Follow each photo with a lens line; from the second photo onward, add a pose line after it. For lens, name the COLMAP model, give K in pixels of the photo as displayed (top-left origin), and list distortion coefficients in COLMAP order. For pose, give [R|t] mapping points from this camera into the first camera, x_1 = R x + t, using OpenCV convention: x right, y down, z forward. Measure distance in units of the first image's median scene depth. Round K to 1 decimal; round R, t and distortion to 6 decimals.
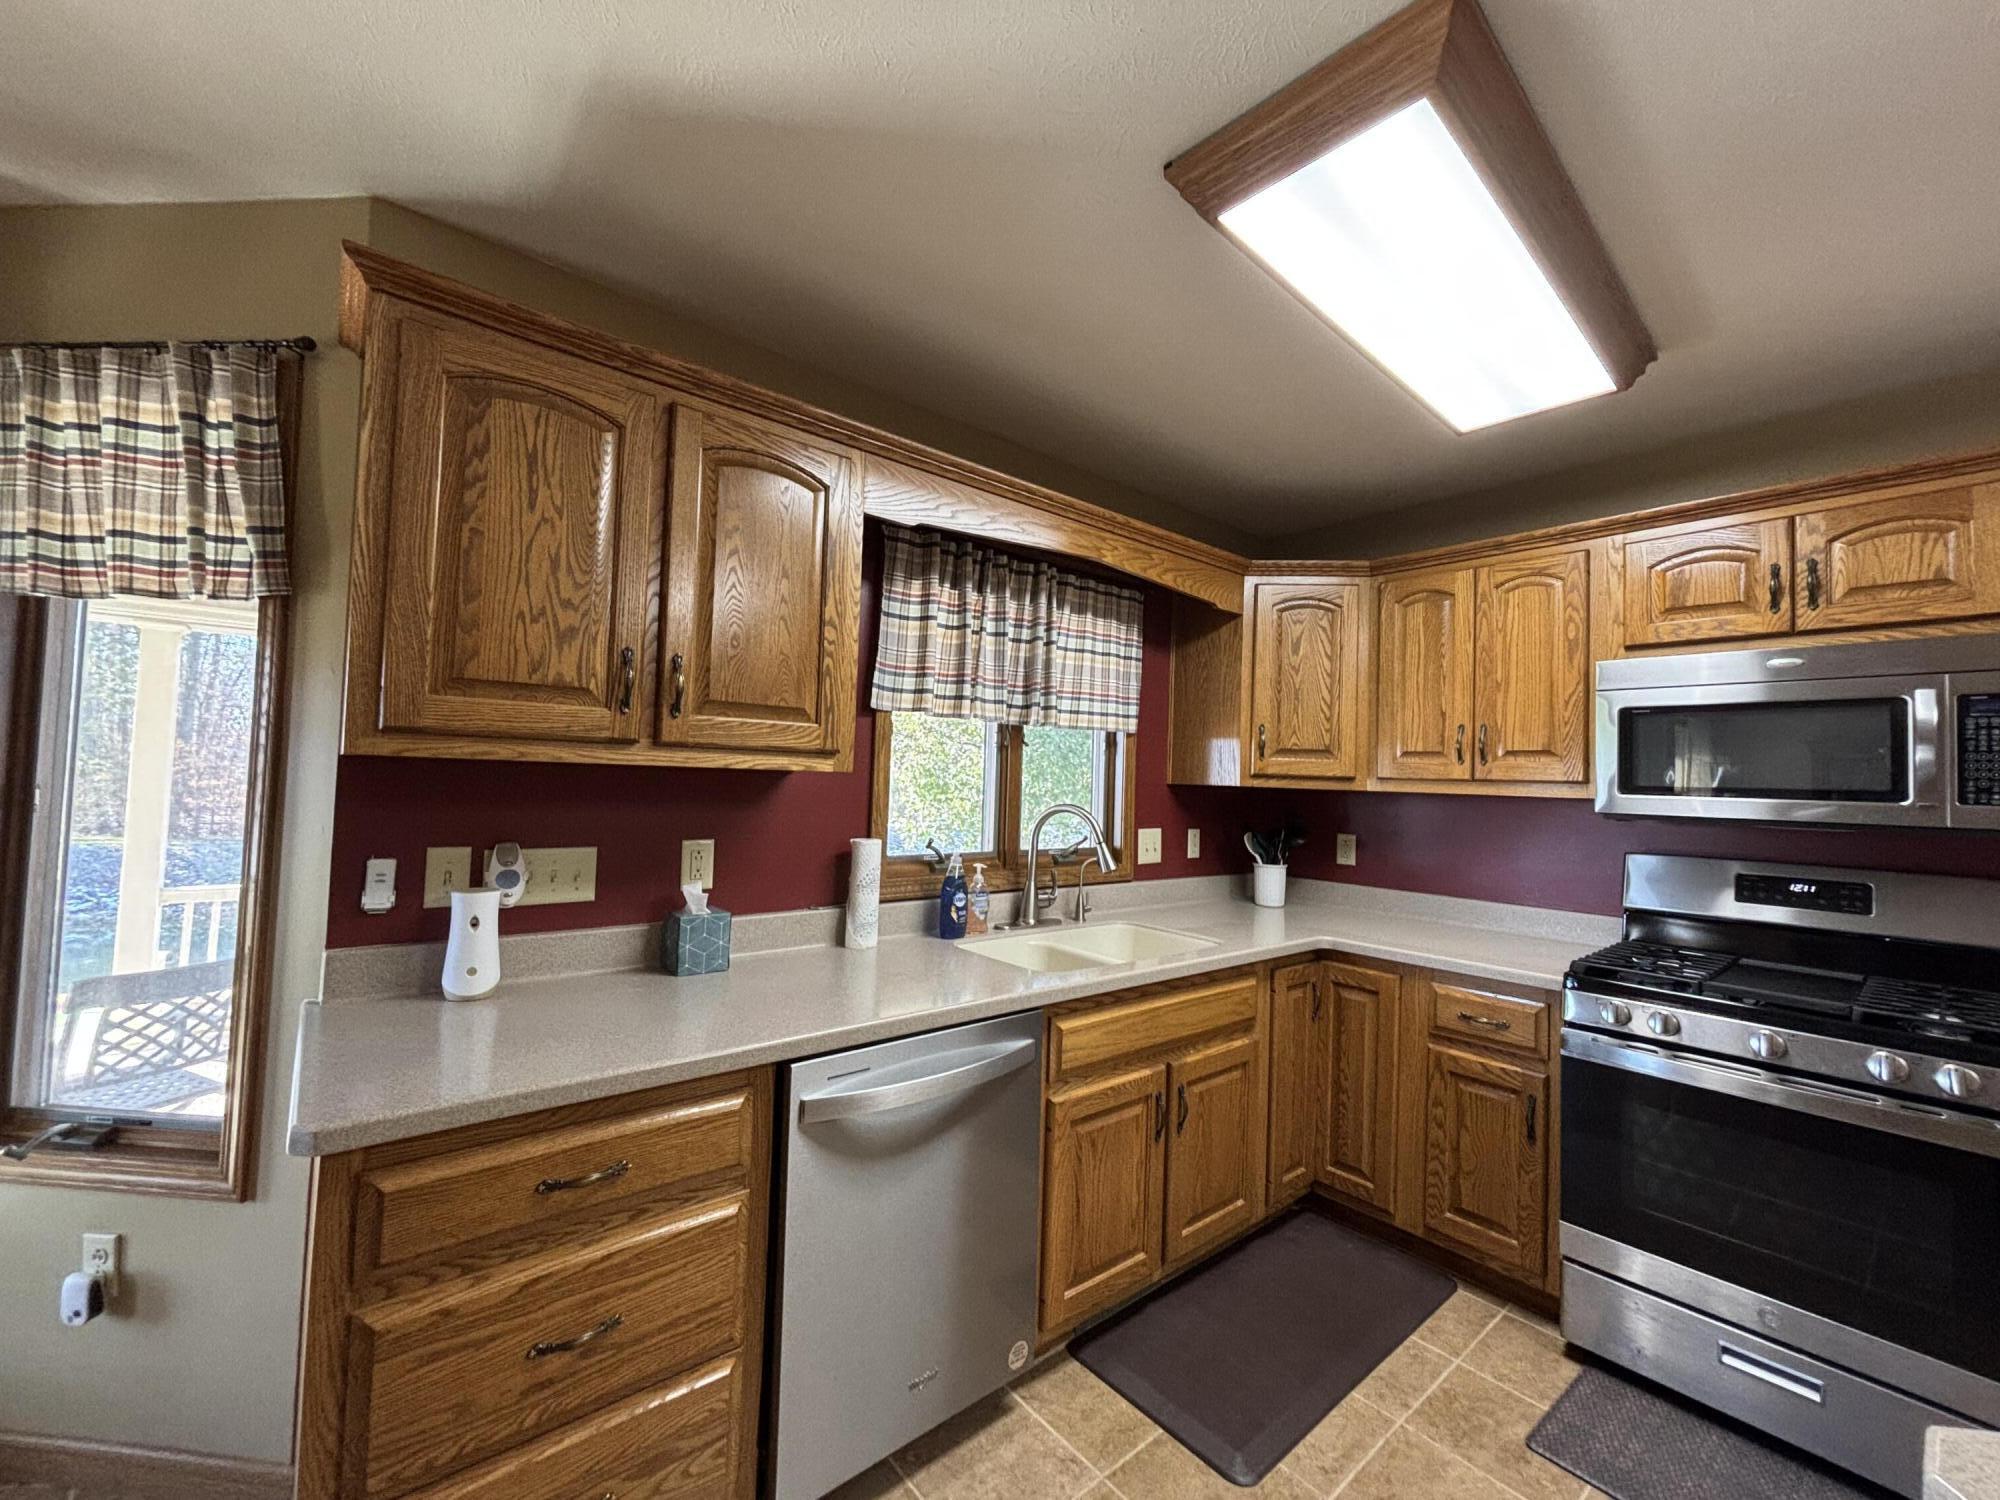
lens RADIAL K [[812.8, 0, 1001.2], [0, 812.8, 747.1], [0, 0, 1]] dist [-0.009024, -0.000192]
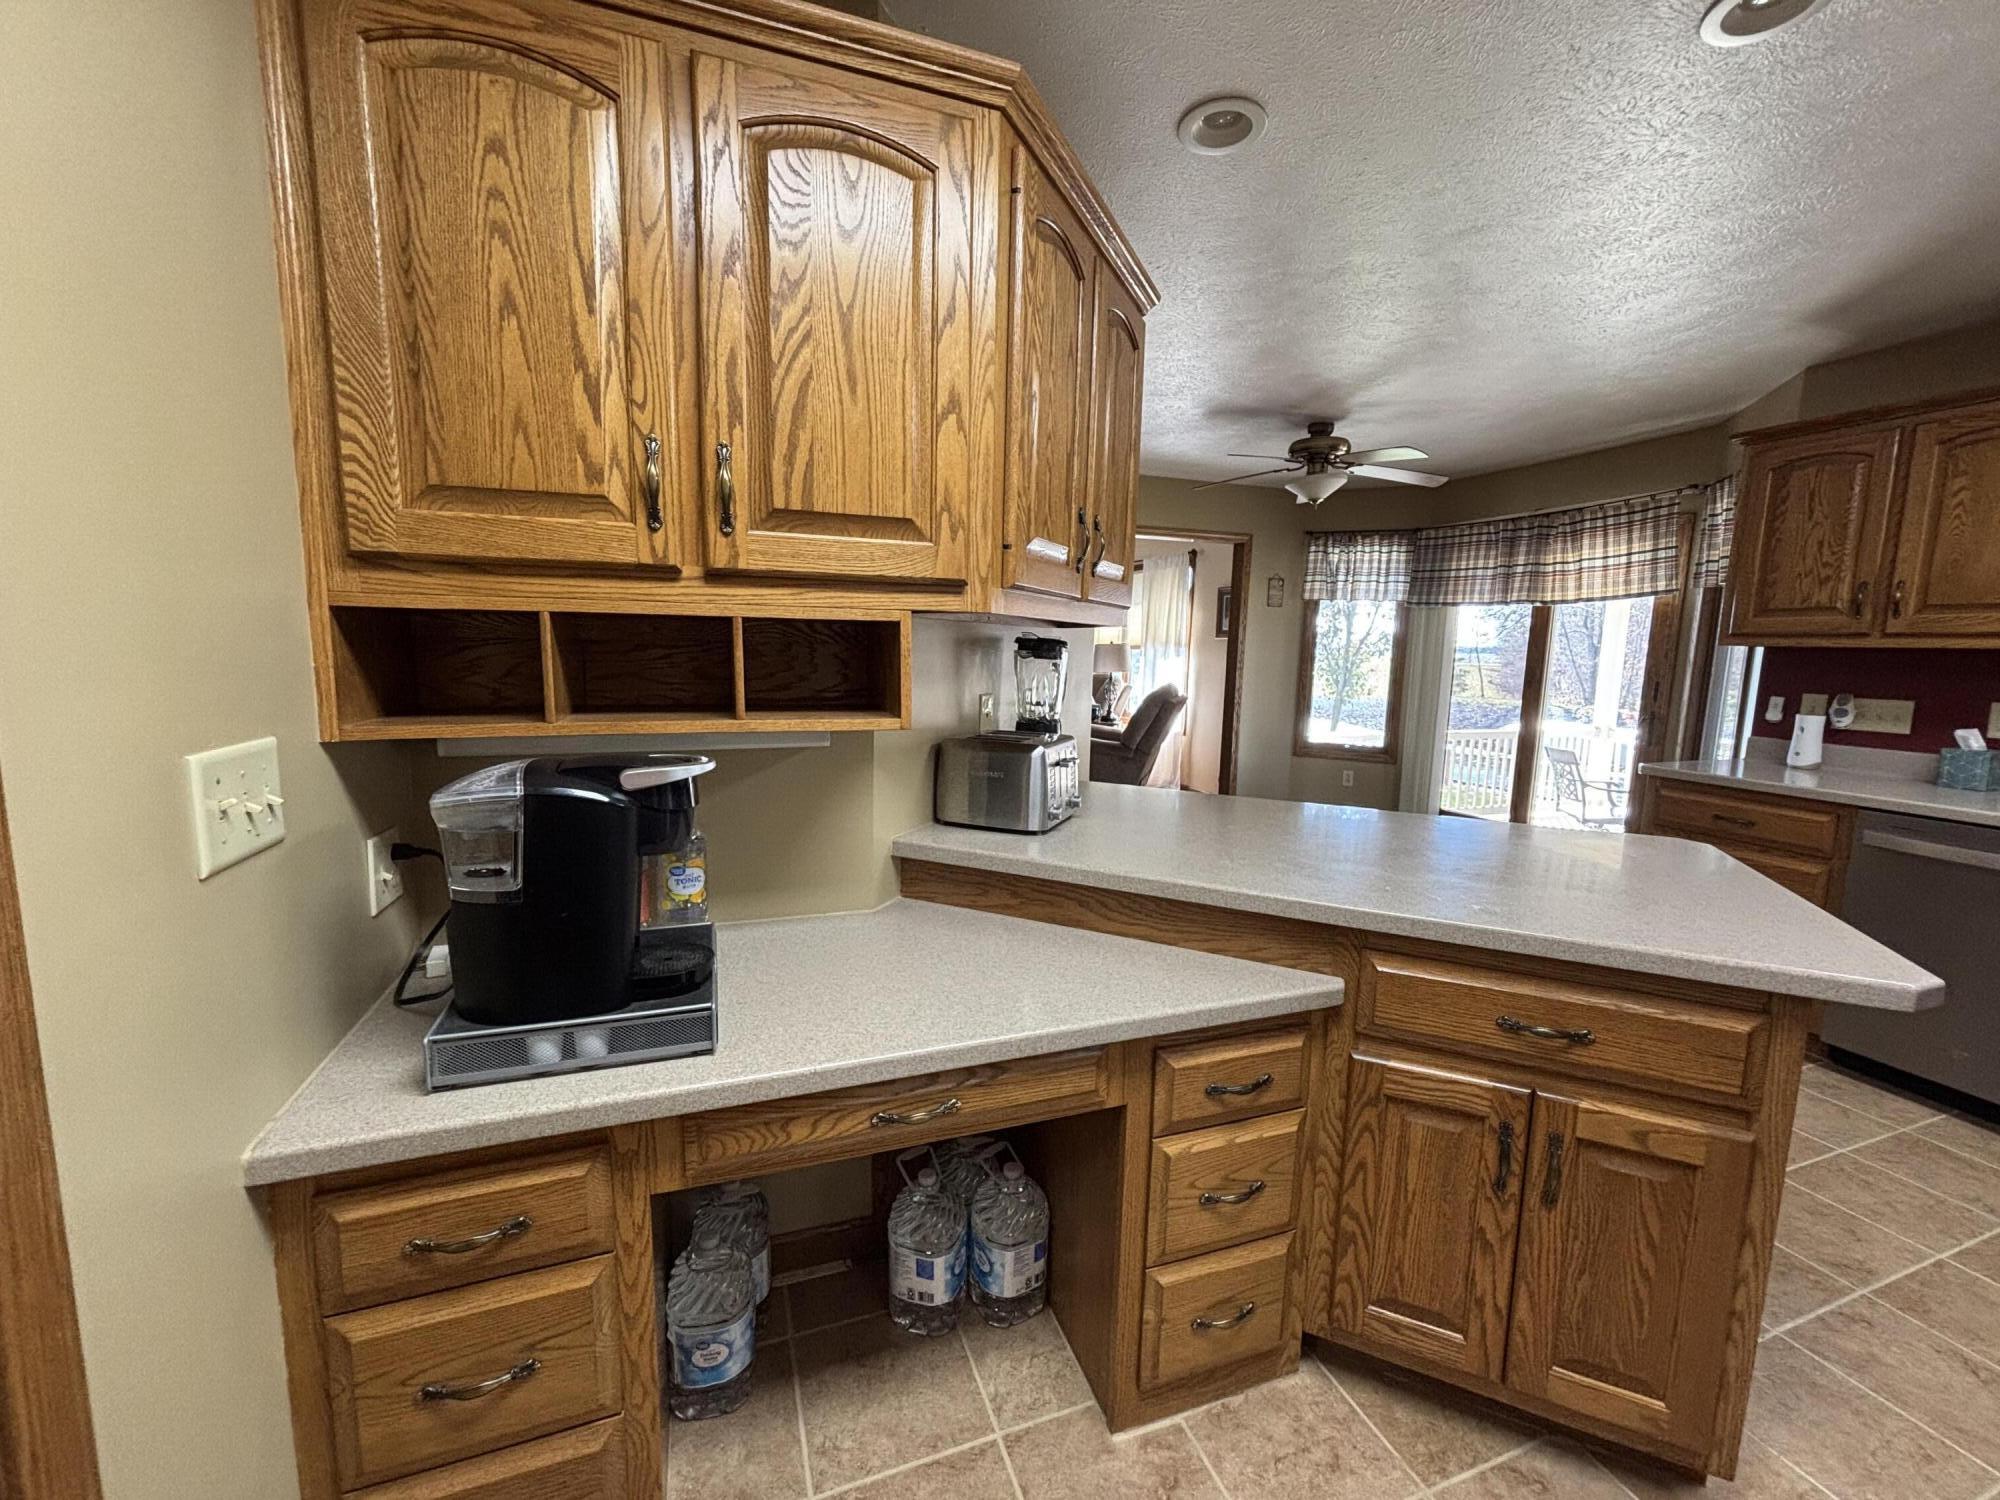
lens RADIAL K [[812.8, 0, 993.9], [0, 812.8, 747.5], [0, 0, 1]] dist [-0.009024, -0.000192]
pose [[-0.346526, 0.076258, -0.934936, 1.899999], [0.006630, 0.996864, 0.078852, 0.090756], [0.938017, 0.021126, -0.345945, -0.179898]]
